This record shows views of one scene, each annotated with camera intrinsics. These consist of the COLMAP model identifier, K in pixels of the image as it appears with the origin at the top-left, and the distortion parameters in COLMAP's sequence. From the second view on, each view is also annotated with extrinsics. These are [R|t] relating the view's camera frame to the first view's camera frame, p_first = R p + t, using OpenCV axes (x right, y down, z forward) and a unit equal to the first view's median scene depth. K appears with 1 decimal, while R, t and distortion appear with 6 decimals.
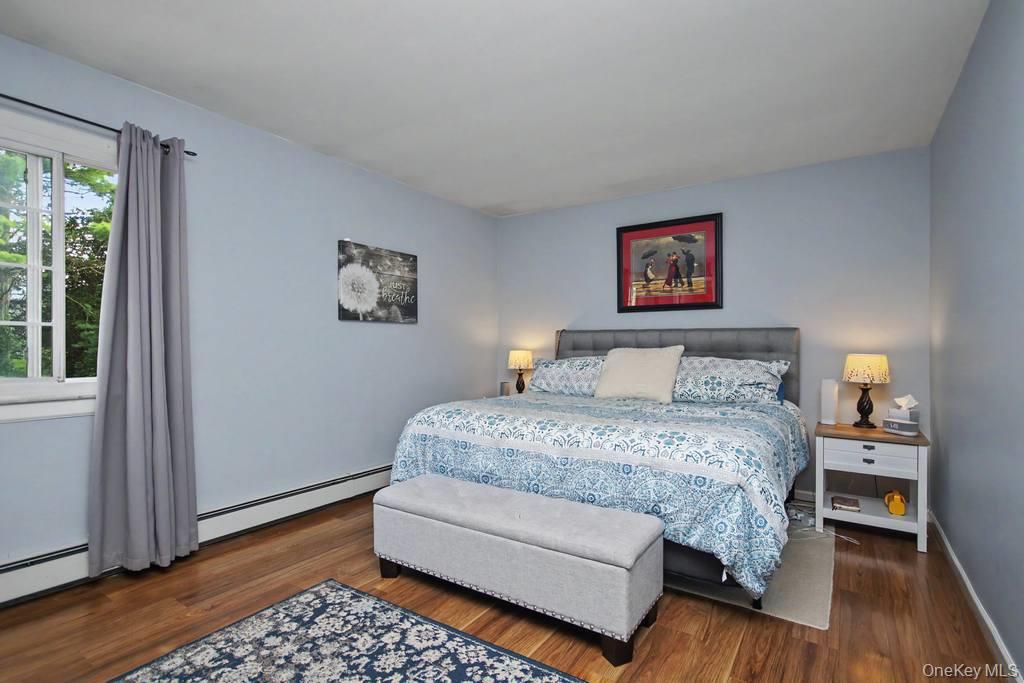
lens RADIAL K [[511.1, 0, 511.3], [0, 511.1, 343.1], [0, 0, 1]] dist [-0.016906, -0.000085]
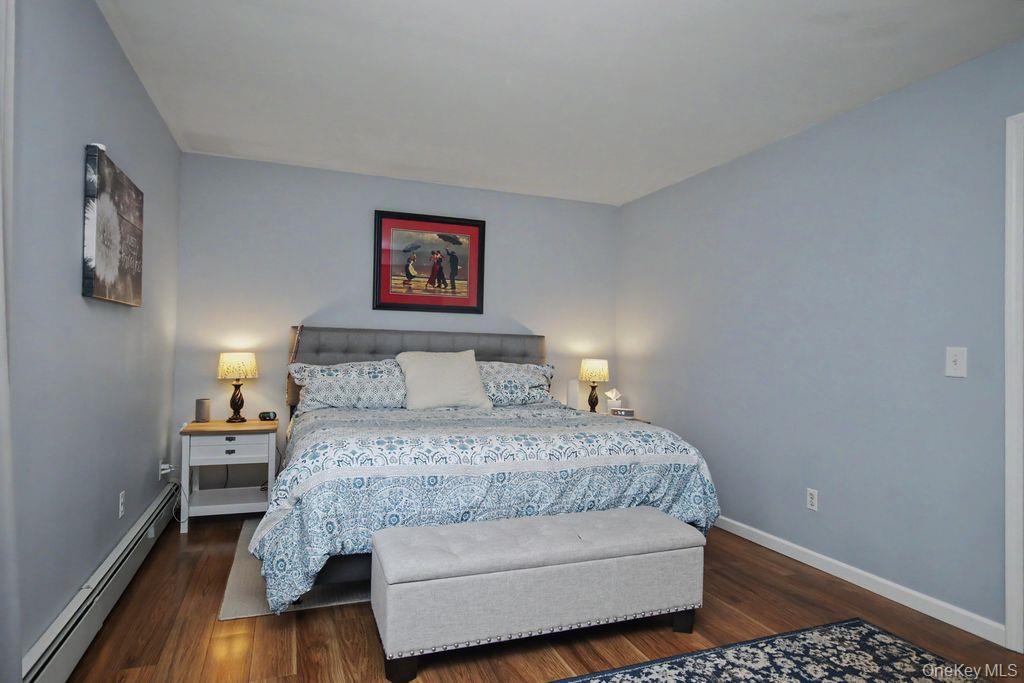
lens RADIAL K [[576.2, 0, 509.6], [0, 576.2, 344.0], [0, 0, 1]] dist [-0.021899, -0.002270]
pose [[0.590049, 0.017253, 0.807183, -0.489417], [-0.022648, 0.999732, -0.004813, -0.002634], [-0.807050, -0.015442, 0.590282, 0.269570]]
